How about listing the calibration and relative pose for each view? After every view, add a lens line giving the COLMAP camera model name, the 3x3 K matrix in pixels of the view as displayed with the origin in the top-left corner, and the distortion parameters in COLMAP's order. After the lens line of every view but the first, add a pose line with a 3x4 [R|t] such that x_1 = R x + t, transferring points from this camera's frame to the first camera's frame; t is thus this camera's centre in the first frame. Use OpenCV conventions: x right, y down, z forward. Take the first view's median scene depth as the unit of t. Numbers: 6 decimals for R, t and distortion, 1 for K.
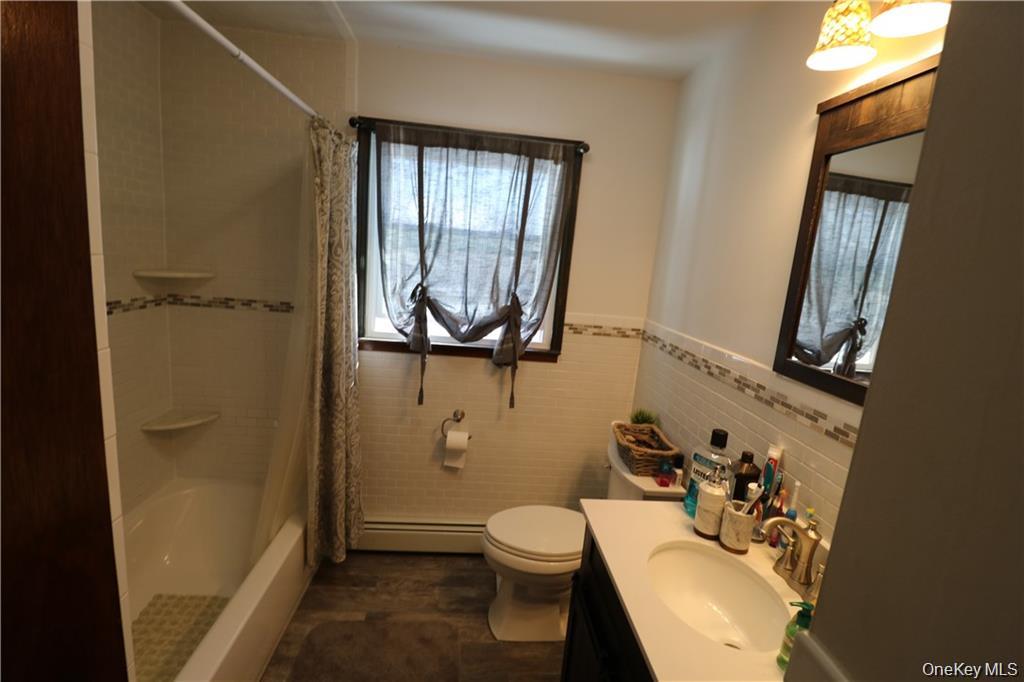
lens RADIAL K [[475.3, 0, 516.6], [0, 475.3, 344.8], [0, 0, 1]] dist [0.000586, -0.010727]
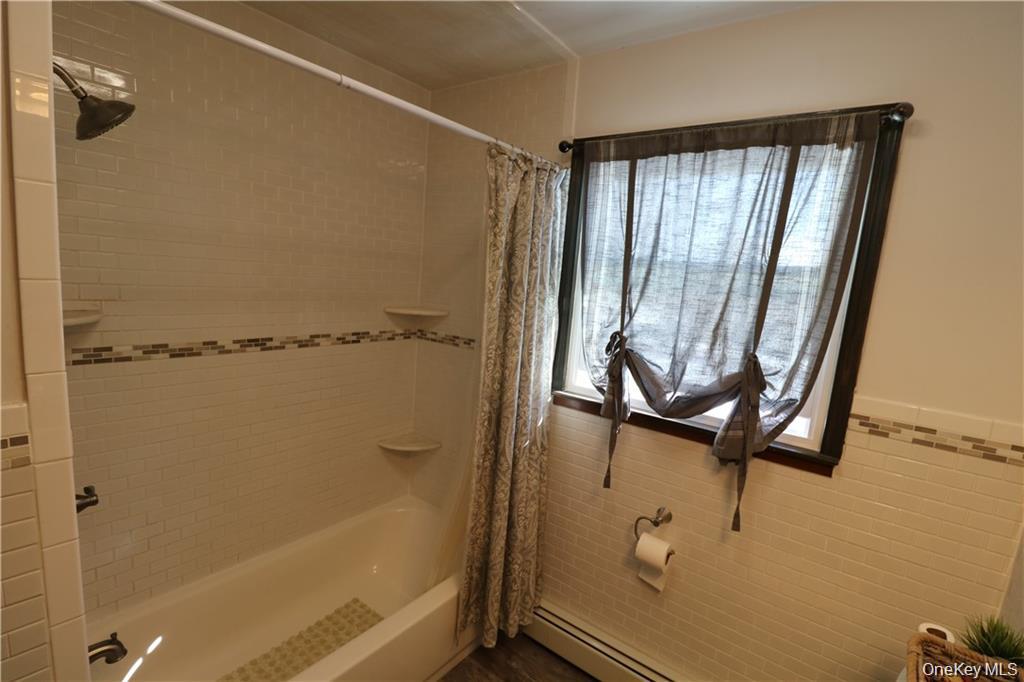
lens RADIAL K [[475.3, 0, 516.6], [0, 475.3, 344.8], [0, 0, 1]] dist [0.000586, -0.010727]
pose [[0.748449, 0.071431, -0.659335, 0.186556], [-0.136858, 0.989419, -0.048163, -0.047952], [0.648918, 0.126283, 0.750305, 0.309902]]
